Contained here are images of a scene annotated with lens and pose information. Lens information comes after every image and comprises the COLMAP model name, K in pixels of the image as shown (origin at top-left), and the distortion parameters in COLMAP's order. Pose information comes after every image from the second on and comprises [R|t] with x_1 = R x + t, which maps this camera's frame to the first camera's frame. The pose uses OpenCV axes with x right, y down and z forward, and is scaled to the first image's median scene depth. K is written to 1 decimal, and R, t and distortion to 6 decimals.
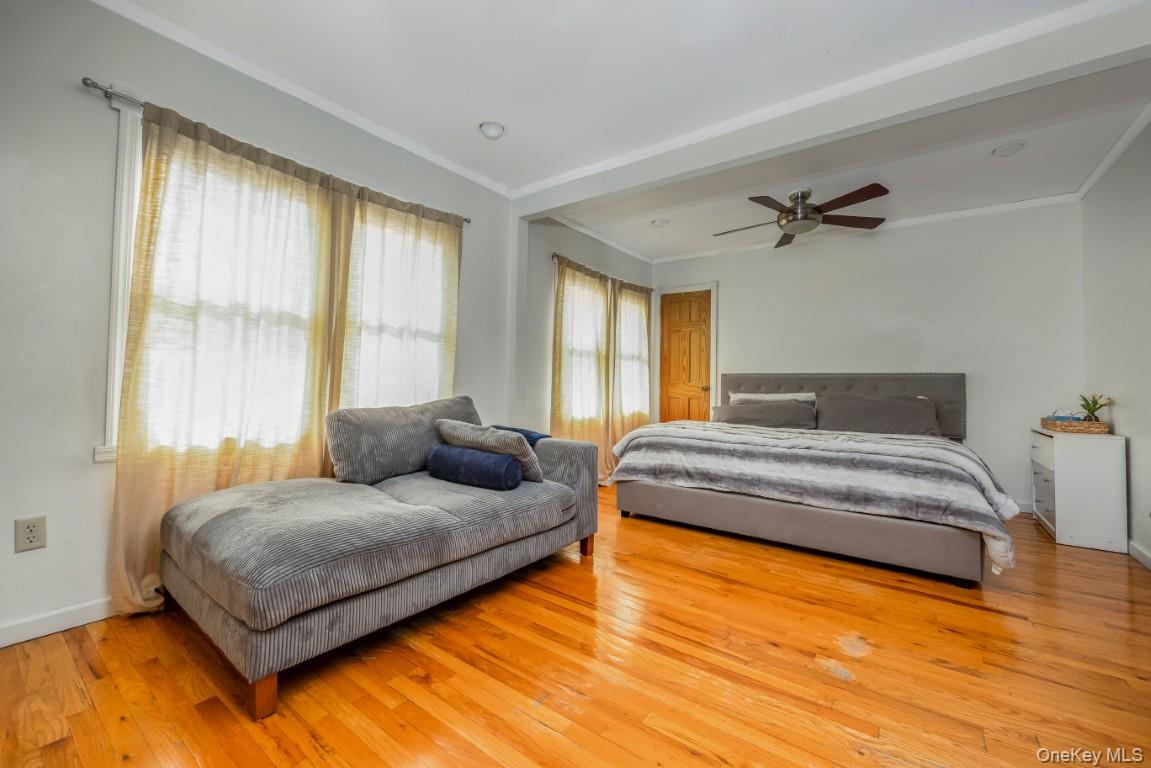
lens RADIAL K [[471.5, 0, 572.8], [0, 471.5, 377.1], [0, 0, 1]] dist [-0.001230, 0.000165]
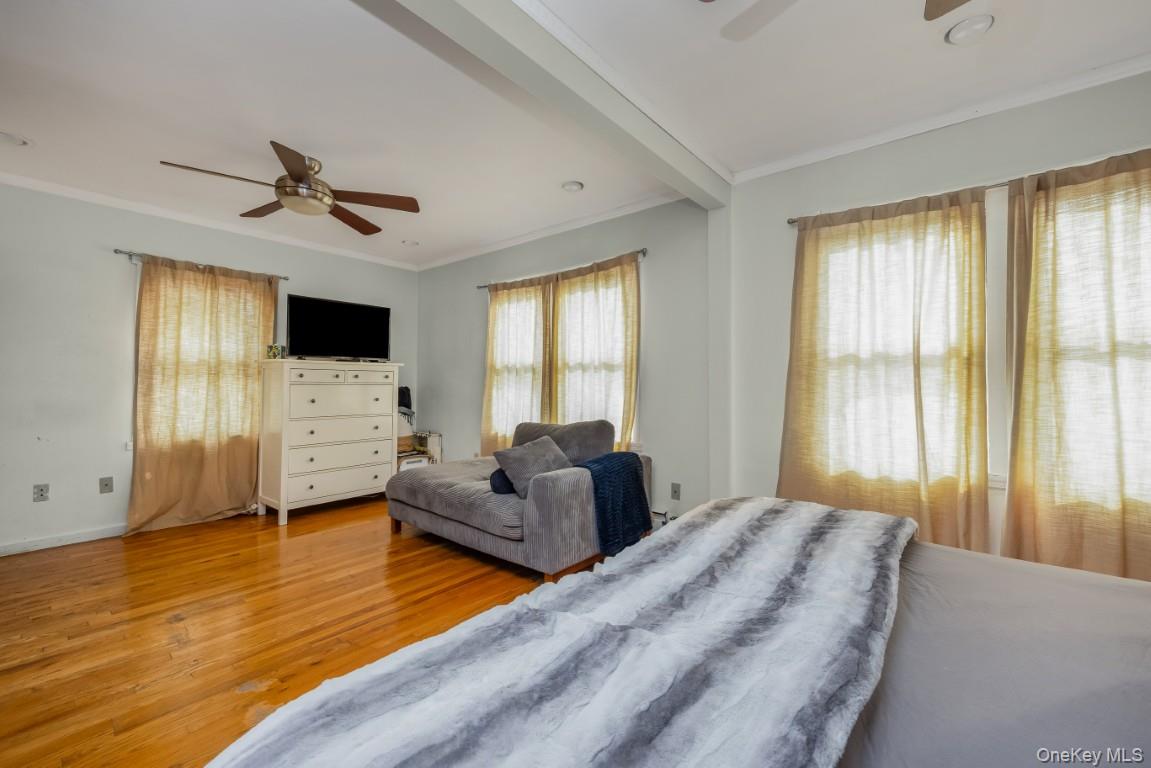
lens RADIAL K [[458.8, 0, 573.7], [0, 458.8, 387.5], [0, 0, 1]] dist [-0.000467, 0.000013]
pose [[-0.058703, 0.000863, -0.998275, 1.176819], [0.022205, 0.999753, -0.000442, -0.054430], [0.998029, -0.022192, -0.058707, 1.347728]]
